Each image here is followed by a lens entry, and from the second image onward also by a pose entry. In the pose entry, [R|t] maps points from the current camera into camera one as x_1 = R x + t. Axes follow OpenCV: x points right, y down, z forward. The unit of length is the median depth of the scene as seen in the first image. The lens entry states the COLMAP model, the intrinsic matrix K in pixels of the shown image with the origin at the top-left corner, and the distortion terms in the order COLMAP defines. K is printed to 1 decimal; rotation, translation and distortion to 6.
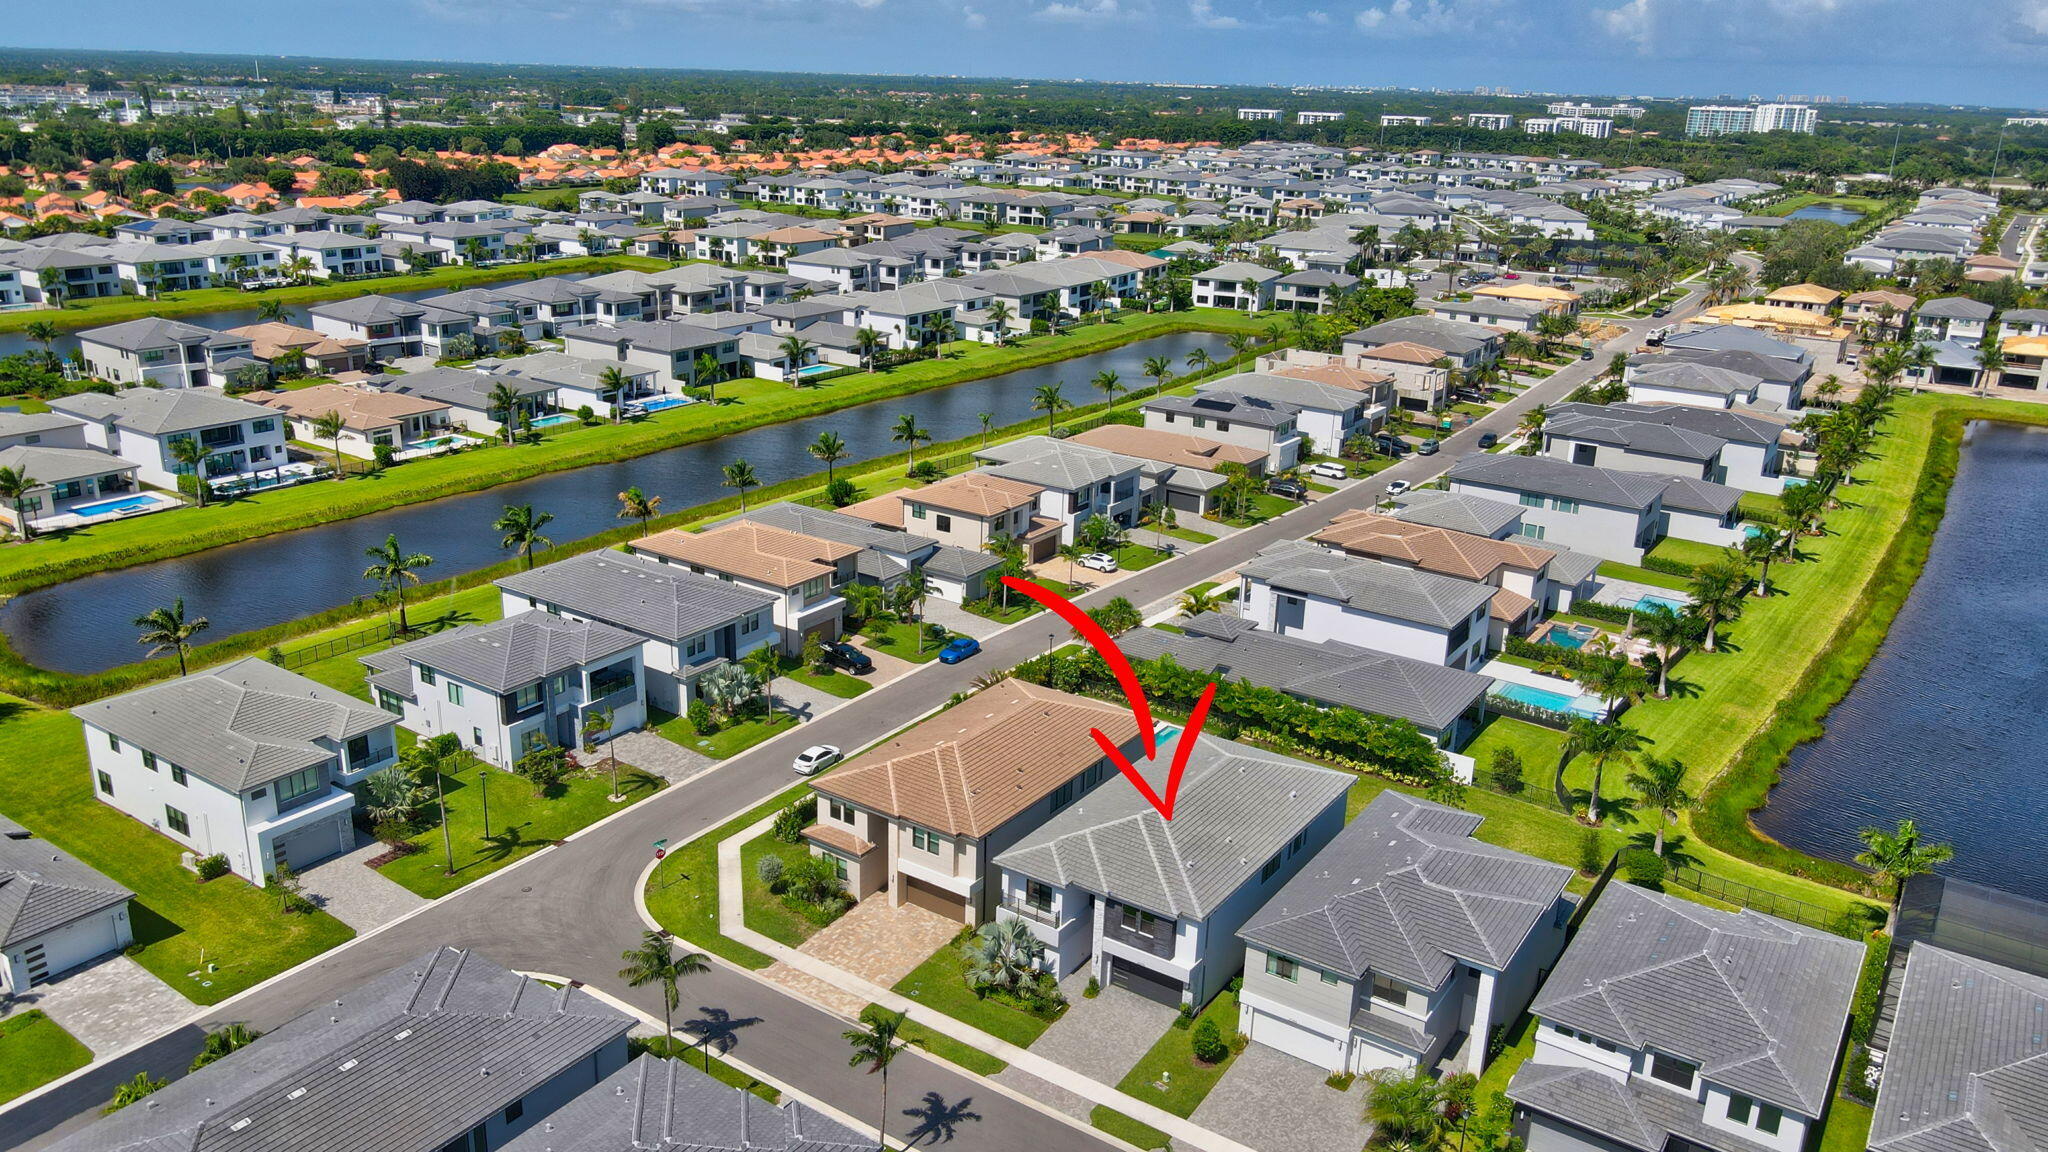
lens RADIAL K [[1527.5, 0, 1013.7], [0, 1527.5, 590.3], [0, 0, 1]] dist [-0.001016, 0.033761]
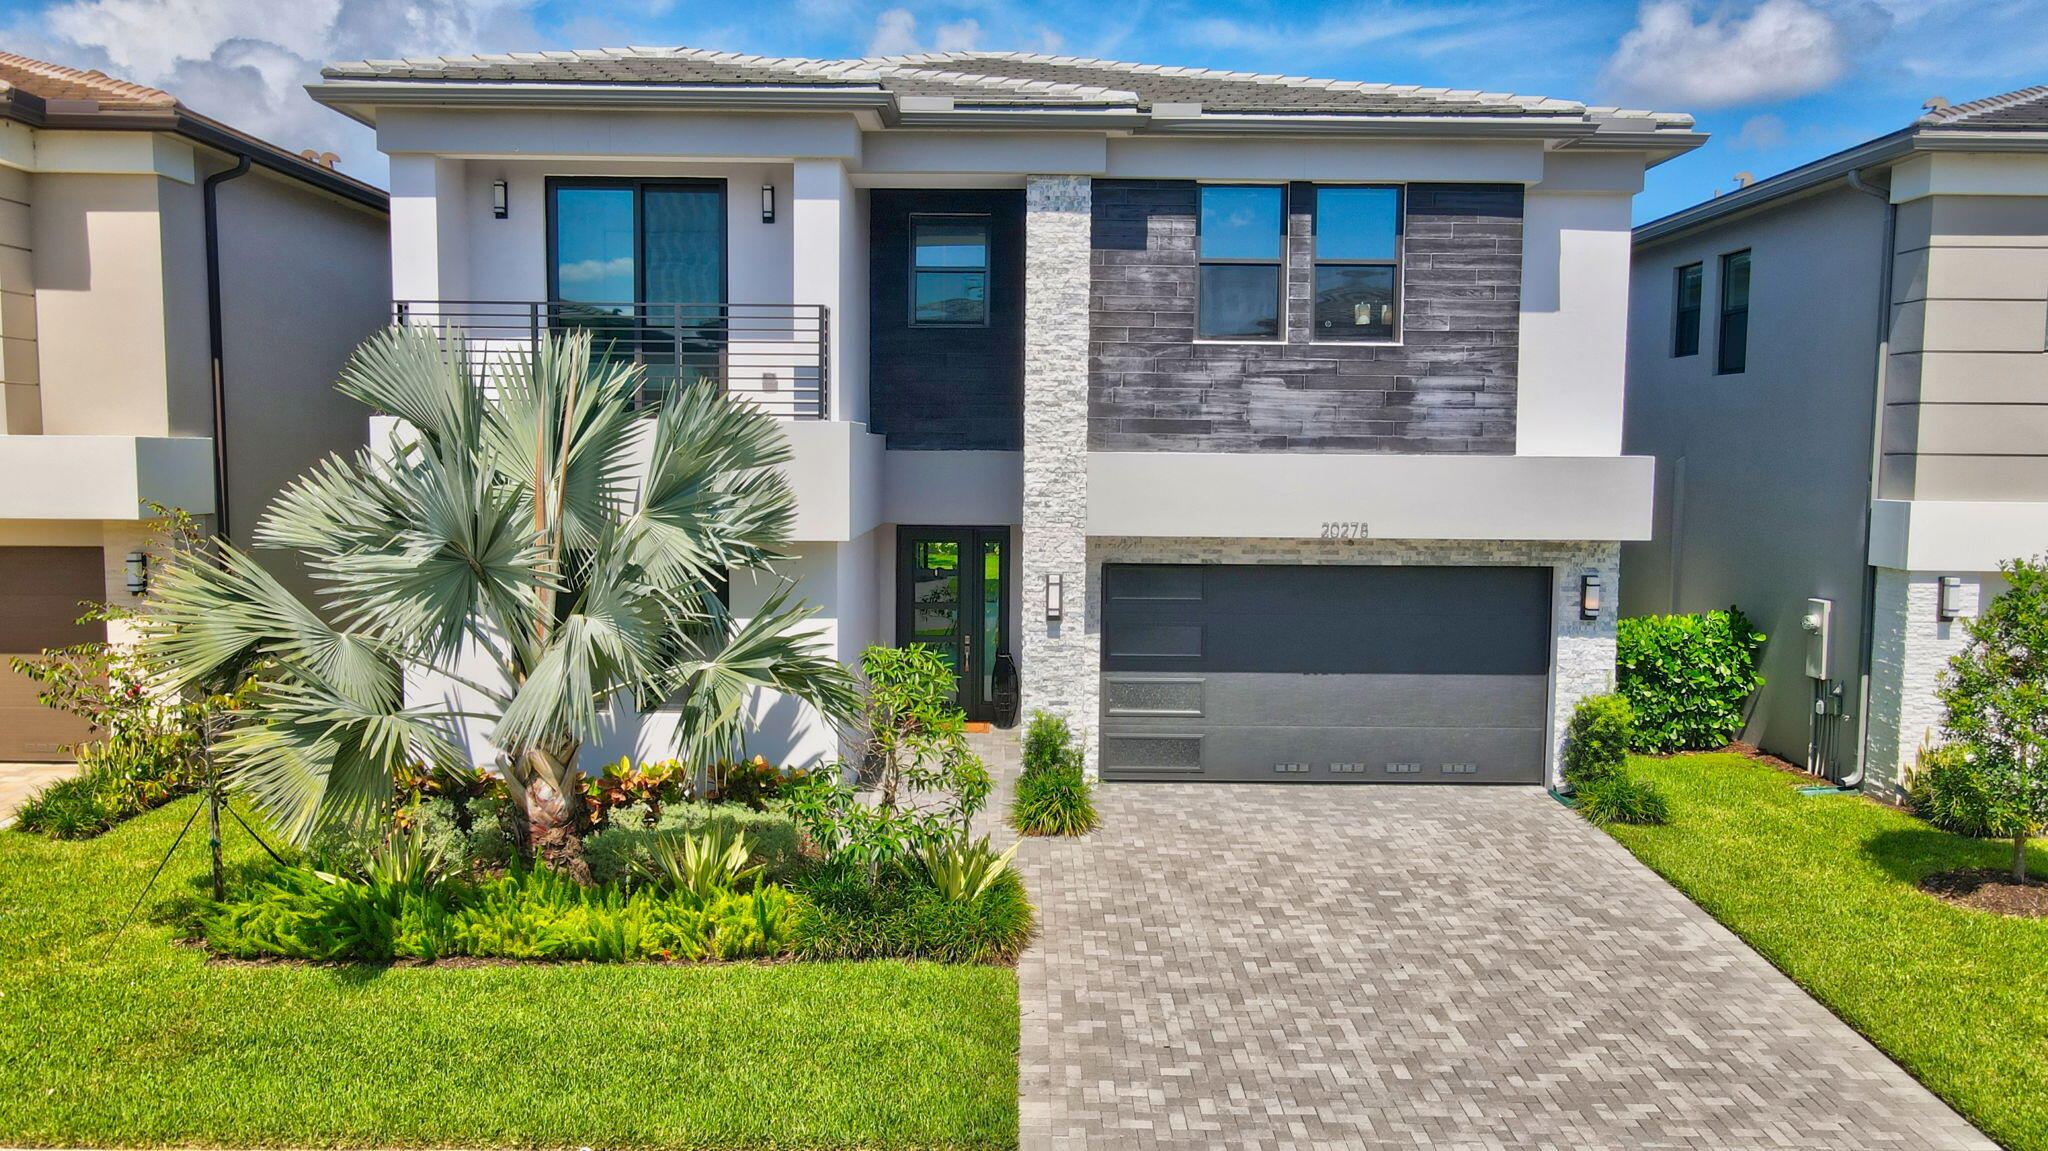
lens RADIAL K [[1527.5, 0, 1011.7], [0, 1527.5, 558.8], [0, 0, 1]] dist [-0.001016, 0.033761]
pose [[0.829668, -0.064075, 0.554568, -0.026597], [0.197606, 0.962784, -0.184390, 0.155316], [-0.522114, 0.262568, 0.811452, 0.500540]]
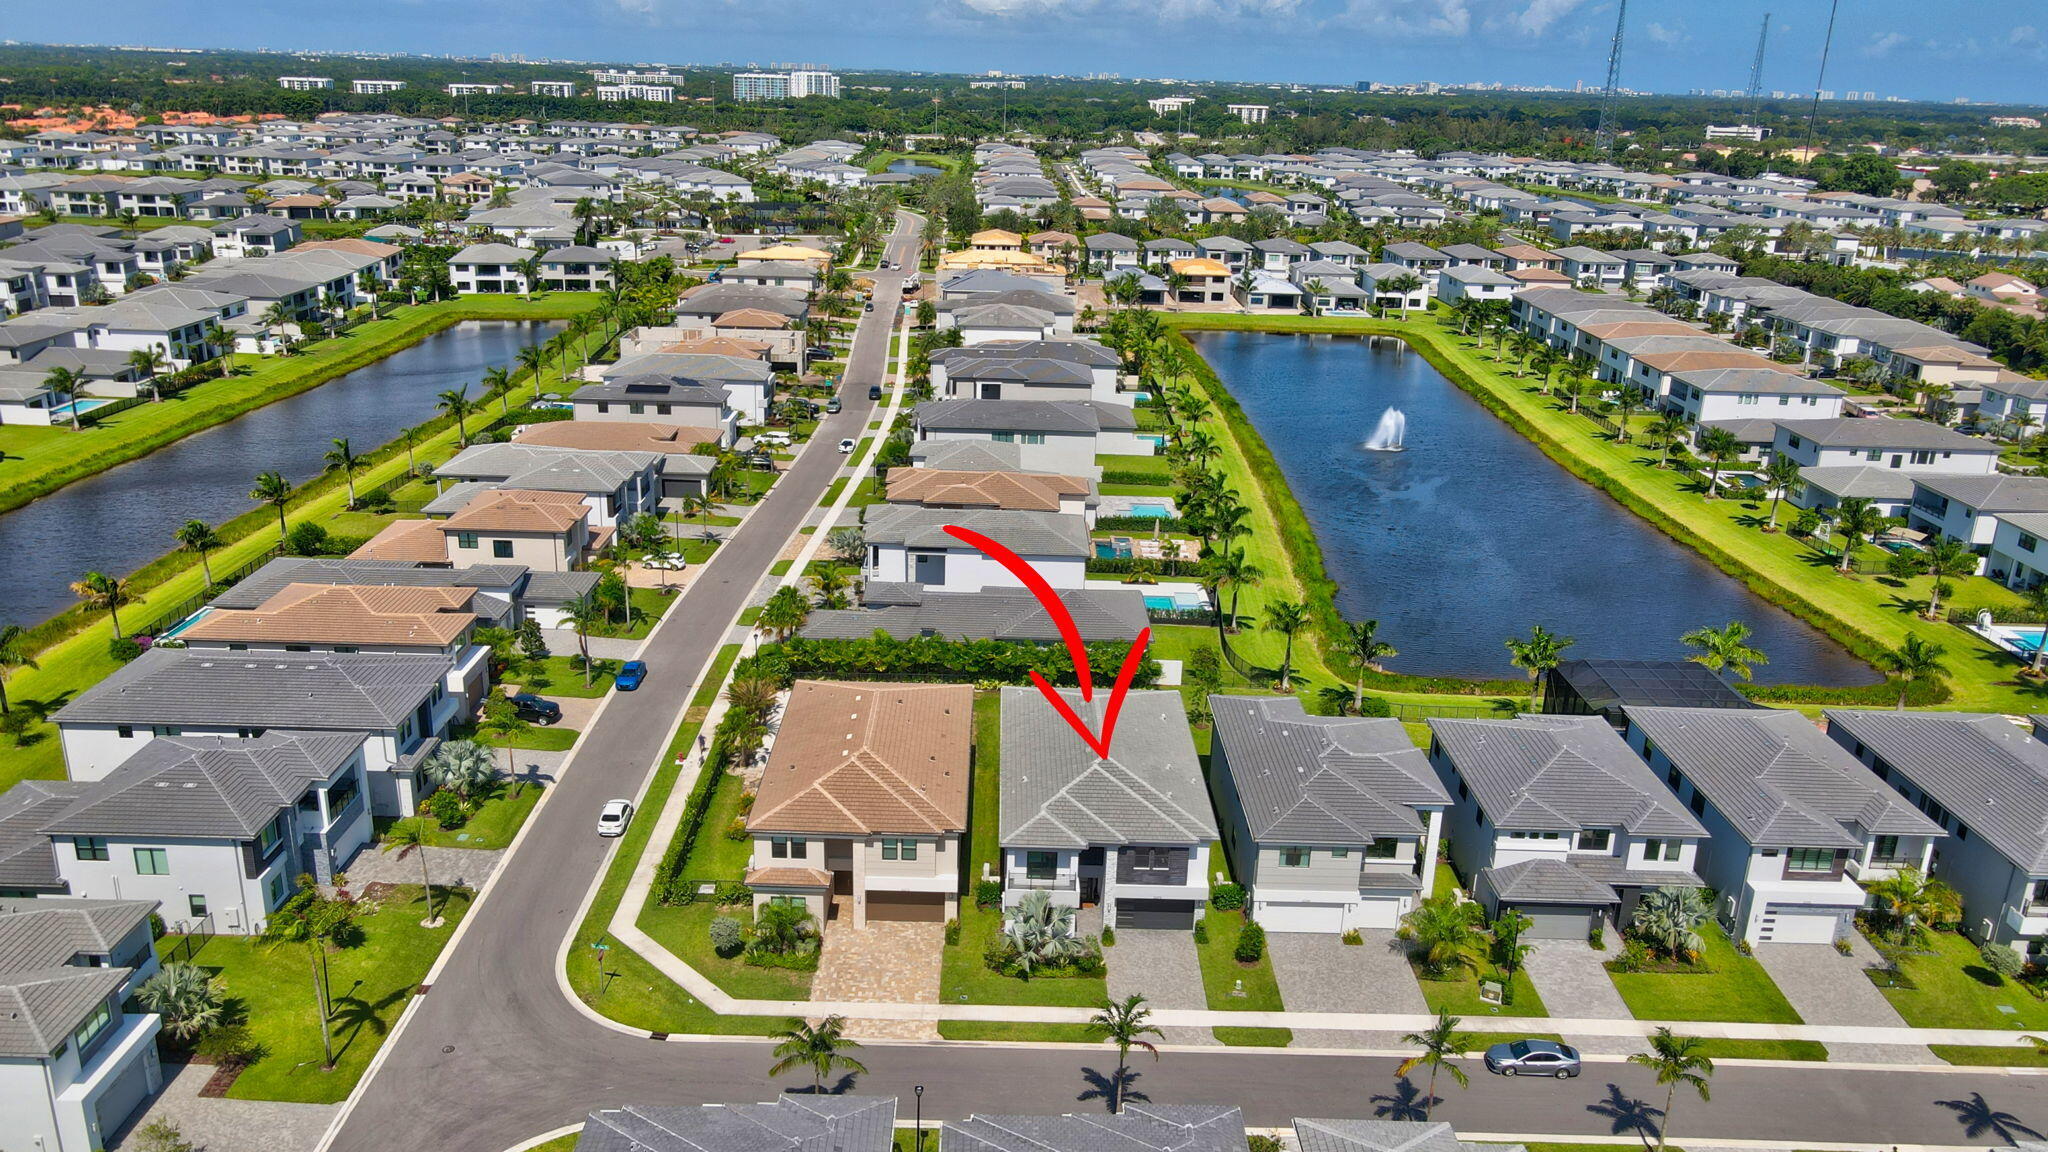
lens RADIAL K [[1527.5, 0, 1020.2], [0, 1527.5, 575.4], [0, 0, 1]] dist [-0.001016, 0.033761]
pose [[0.824784, -0.183395, 0.534881, -0.296981], [0.177677, 0.982086, 0.062751, -0.032943], [-0.536808, 0.043280, 0.842594, 0.085348]]
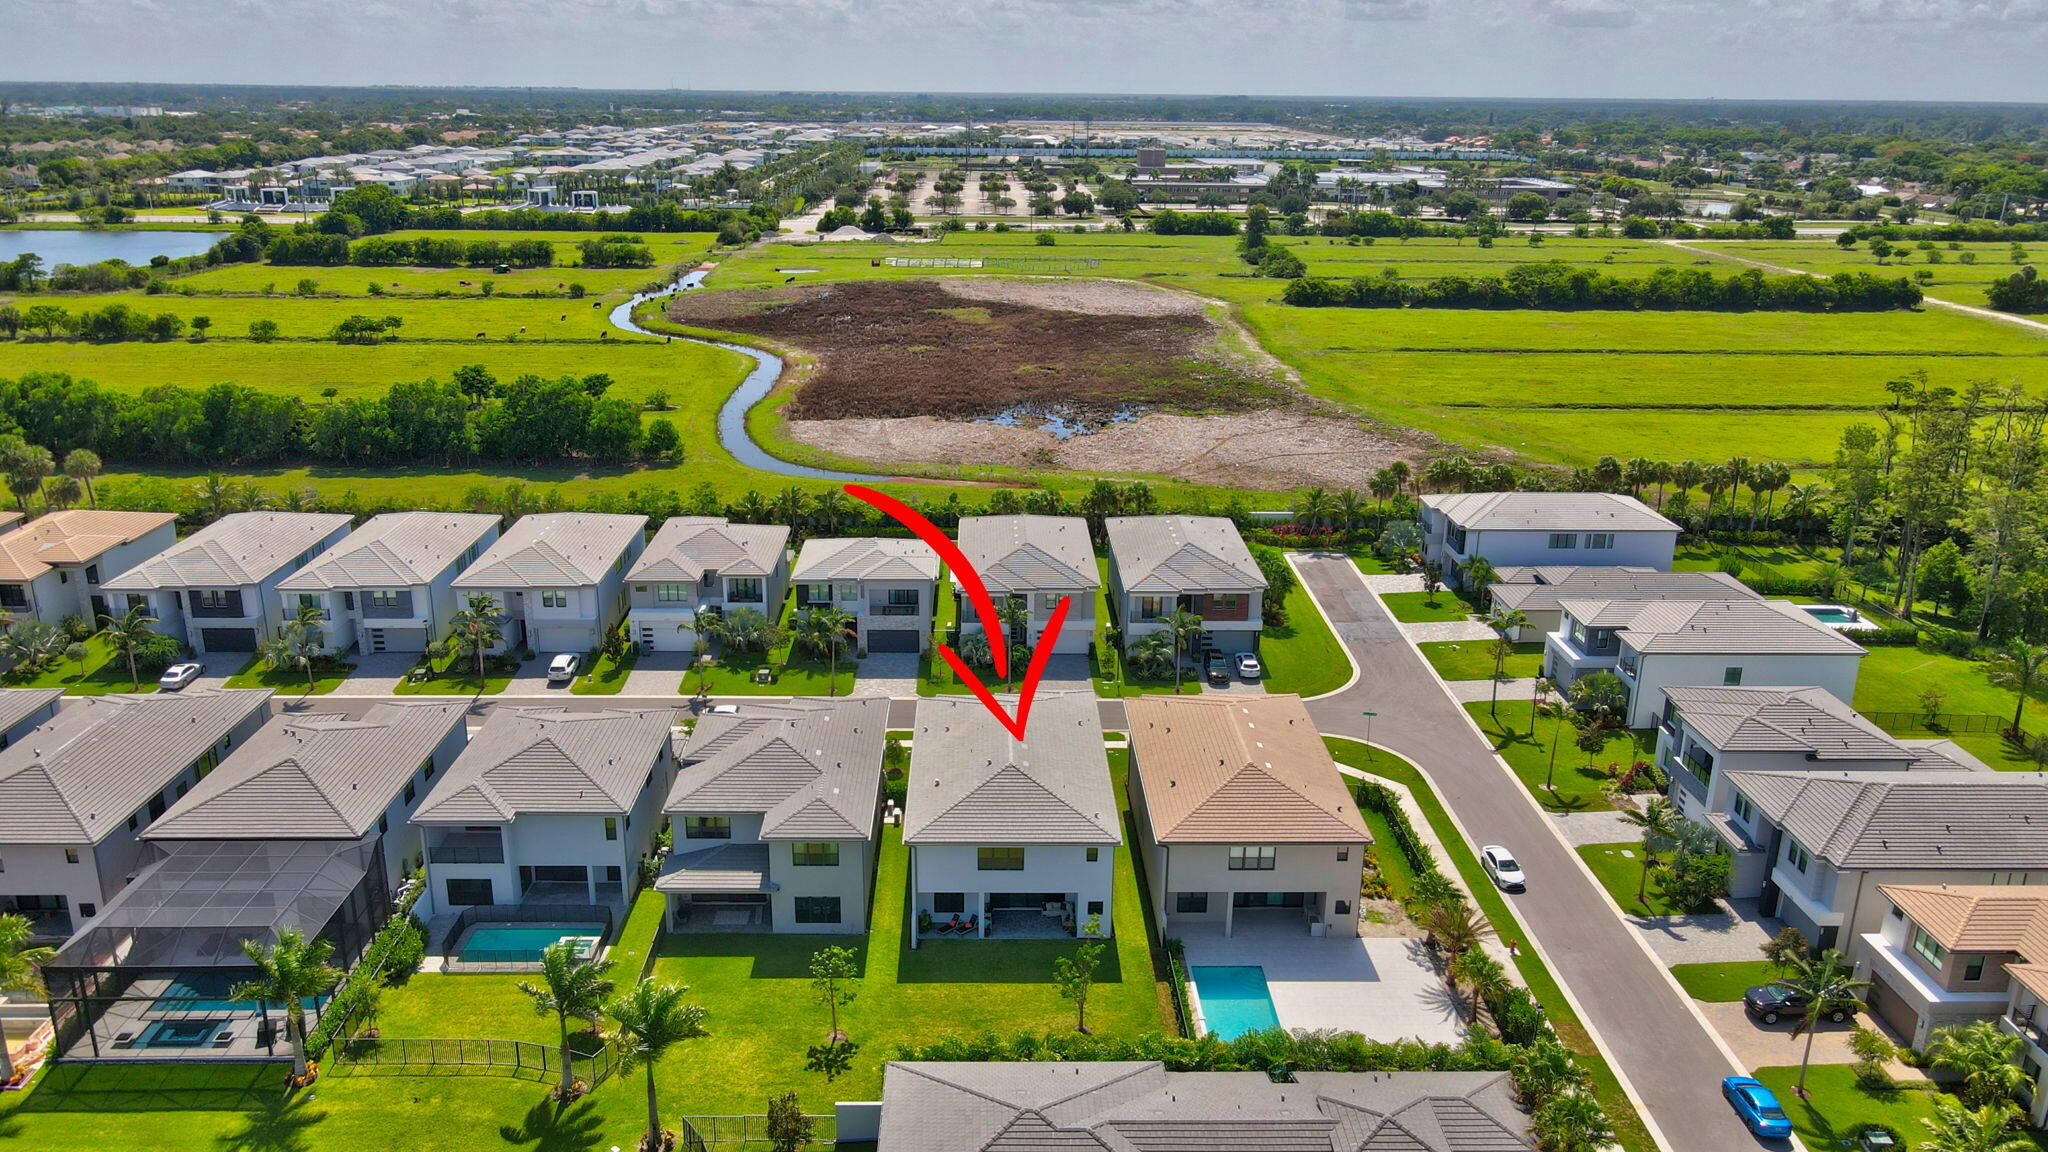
lens RADIAL K [[1527.5, 0, 1012.8], [0, 1527.5, 573.2], [0, 0, 1]] dist [-0.001016, 0.033761]
pose [[-0.814744, 0.139189, -0.562867, 0.434382], [-0.220842, 0.823095, 0.523206, -0.324169], [0.536117, 0.550583, -0.639872, 1.011334]]
